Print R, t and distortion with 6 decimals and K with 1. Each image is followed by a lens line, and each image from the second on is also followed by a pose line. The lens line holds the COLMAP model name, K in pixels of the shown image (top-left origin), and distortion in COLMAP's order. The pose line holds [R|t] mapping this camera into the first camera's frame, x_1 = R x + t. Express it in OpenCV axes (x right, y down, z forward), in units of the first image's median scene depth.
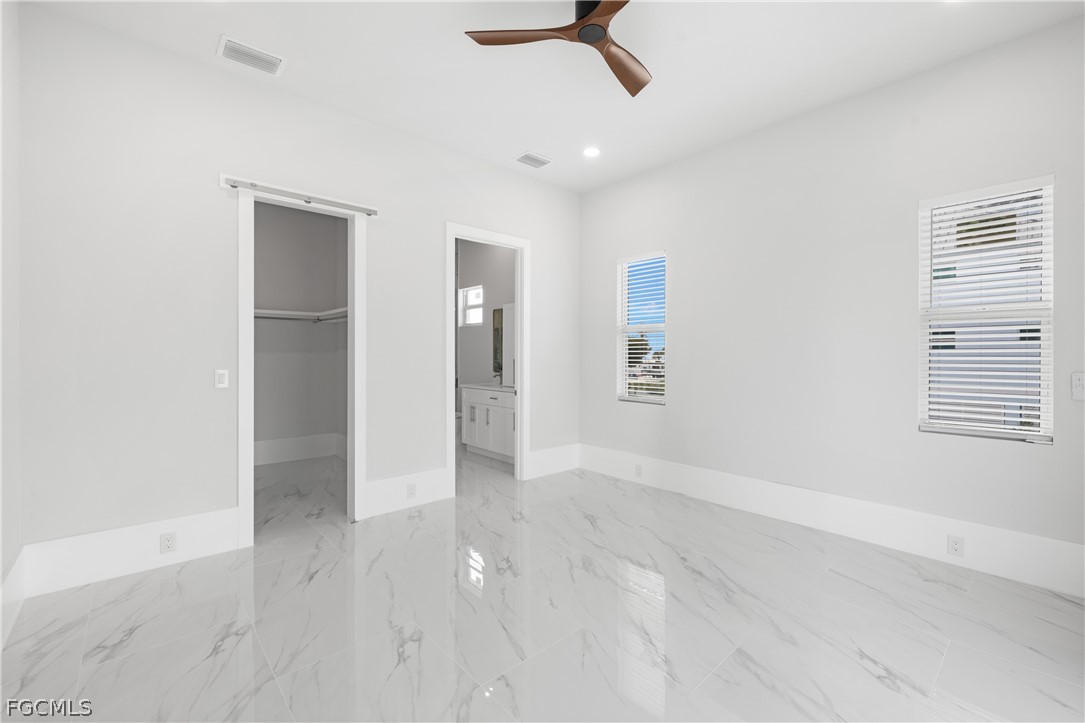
lens RADIAL K [[456.7, 0, 539.0], [0, 456.7, 352.1], [0, 0, 1]] dist [0.000378, 0.000123]
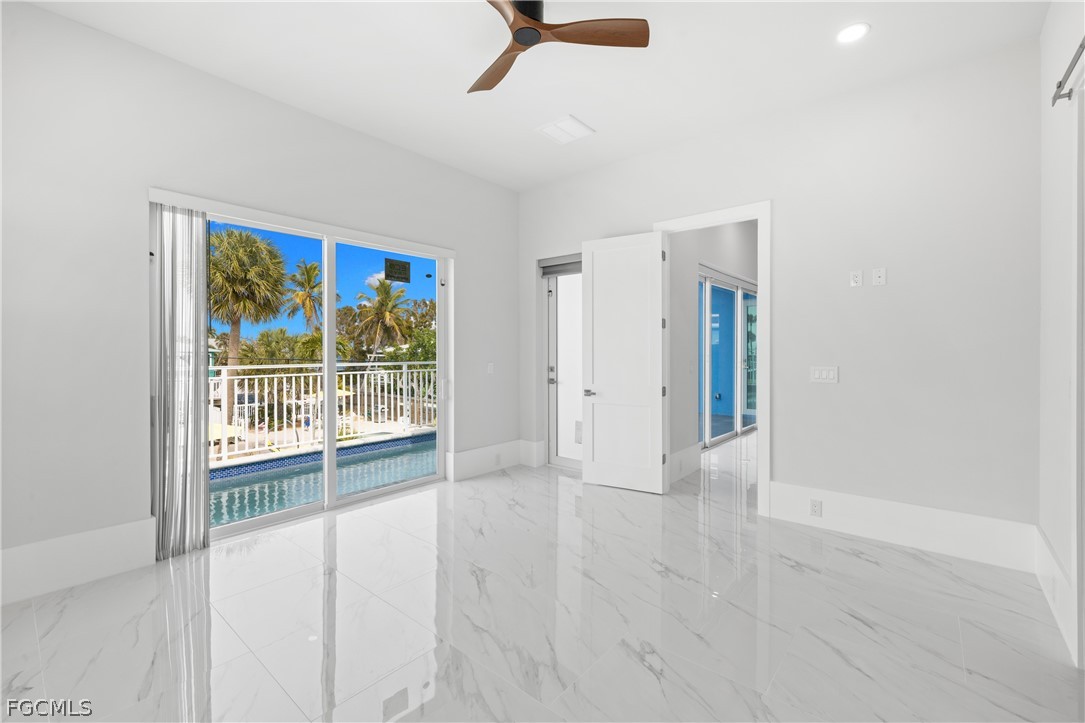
lens RADIAL K [[456.7, 0, 539.0], [0, 456.7, 352.1], [0, 0, 1]] dist [0.000378, 0.000123]
pose [[-0.990914, -0.004115, -0.134433, 0.138722], [-0.003533, 0.999983, -0.004566, 0.007671], [0.134449, -0.004050, -0.990912, 1.244172]]
